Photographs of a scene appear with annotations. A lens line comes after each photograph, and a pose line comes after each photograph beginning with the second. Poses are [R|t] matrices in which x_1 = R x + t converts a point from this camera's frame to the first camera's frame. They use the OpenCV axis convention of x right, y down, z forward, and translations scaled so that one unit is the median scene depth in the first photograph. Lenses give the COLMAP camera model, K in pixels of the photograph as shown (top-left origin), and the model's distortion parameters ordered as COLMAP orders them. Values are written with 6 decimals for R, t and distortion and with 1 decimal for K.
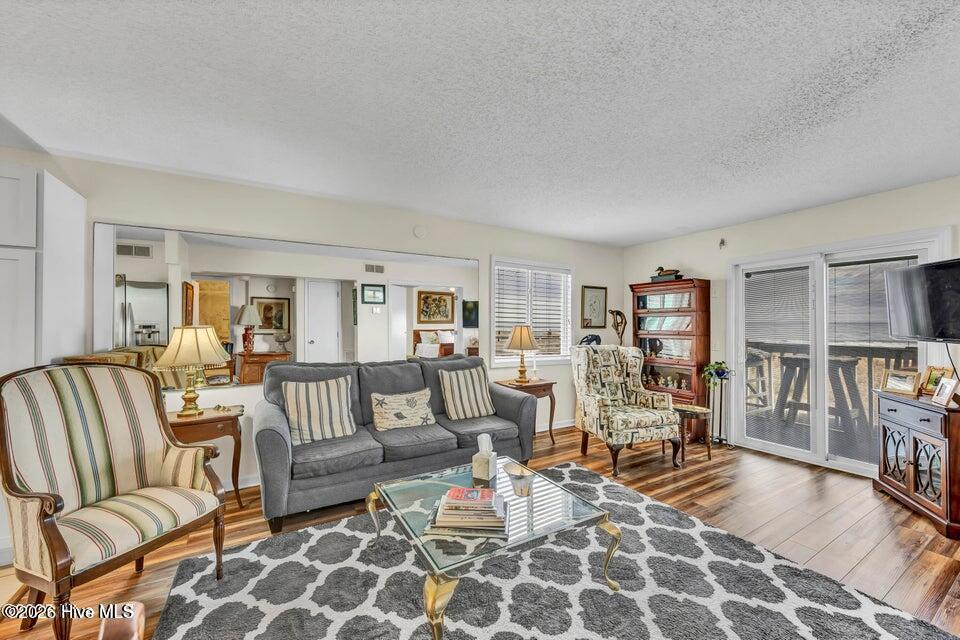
lens RADIAL K [[376.6, 0, 480.0], [0, 376.6, 320.0], [0, 0, 1]] dist [-0.001450, 0.000027]
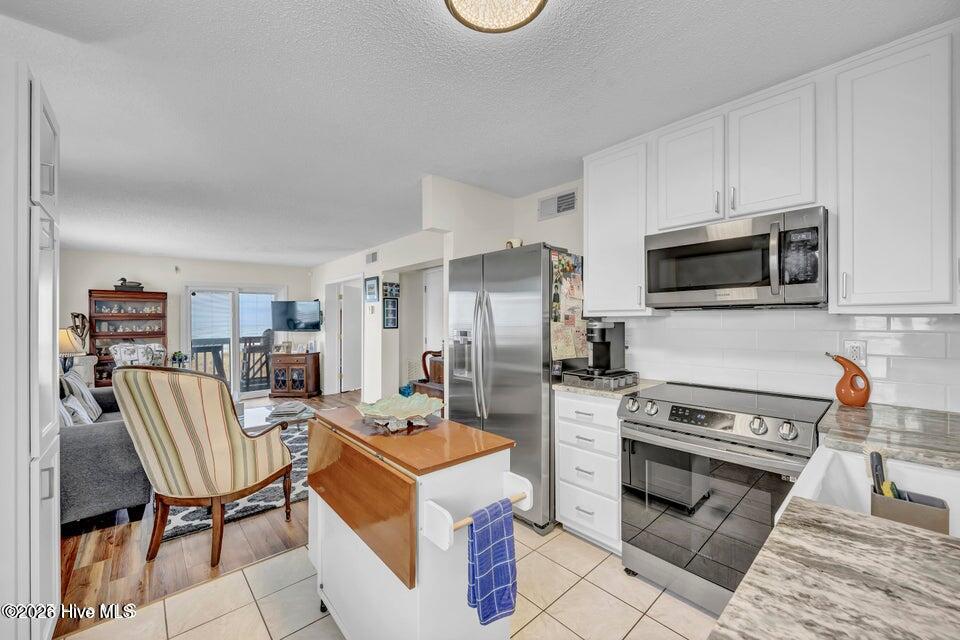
lens RADIAL K [[379.3, 0, 485.7], [0, 379.3, 322.9], [0, 0, 1]] dist [-0.001386, -0.000019]
pose [[-0.204506, 0.001507, 0.978864, -1.206941], [-0.000709, 0.999998, -0.001687, 0.001870], [-0.978865, -0.001039, -0.204504, 0.163362]]
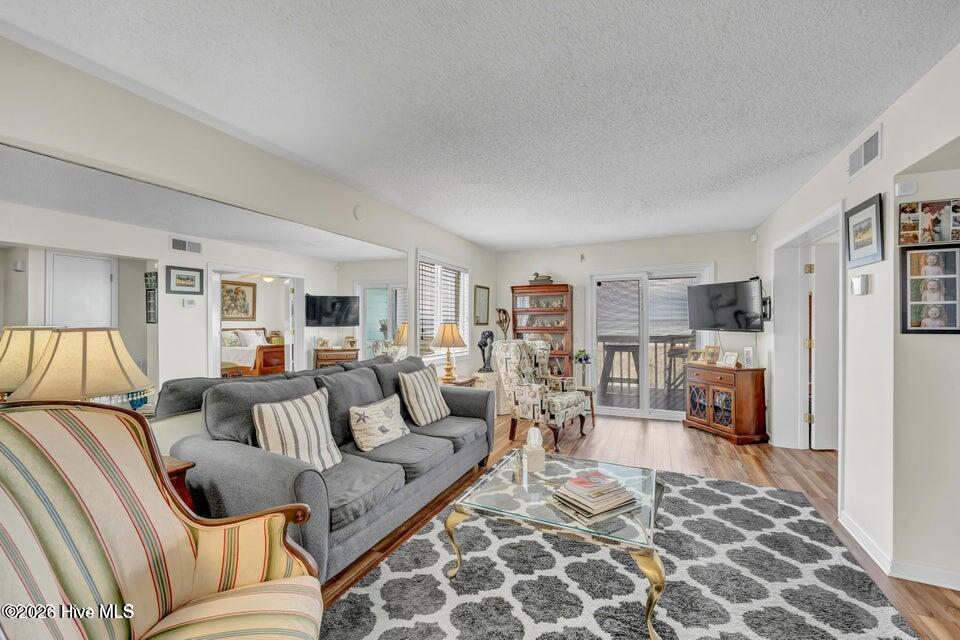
lens RADIAL K [[382.1, 0, 479.3], [0, 382.1, 316.4], [0, 0, 1]] dist [-0.002390, 0.000037]
pose [[0.825299, 0.004043, 0.564682, -0.452781], [-0.002848, 0.999991, -0.002997, 0.001064], [-0.564689, 0.000865, 0.825303, 0.144186]]
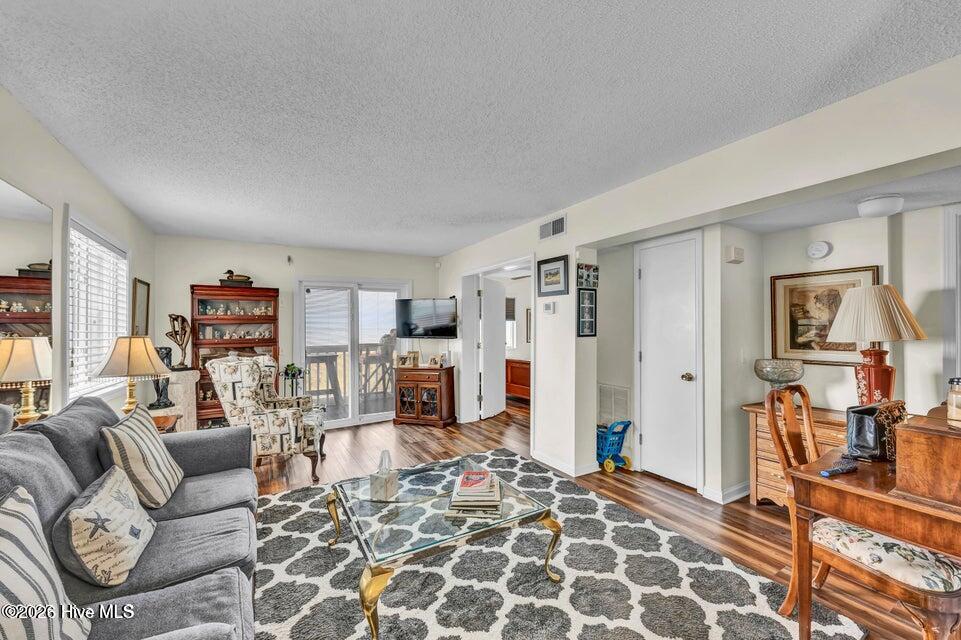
lens RADIAL K [[379.7, 0, 486.2], [0, 379.7, 322.9], [0, 0, 1]] dist [-0.001386, -0.000019]
pose [[-0.006466, 0.011683, 0.999911, -0.601109], [-0.001273, 0.999931, -0.011691, -0.001500], [-0.999978, -0.001348, -0.006451, 0.488116]]
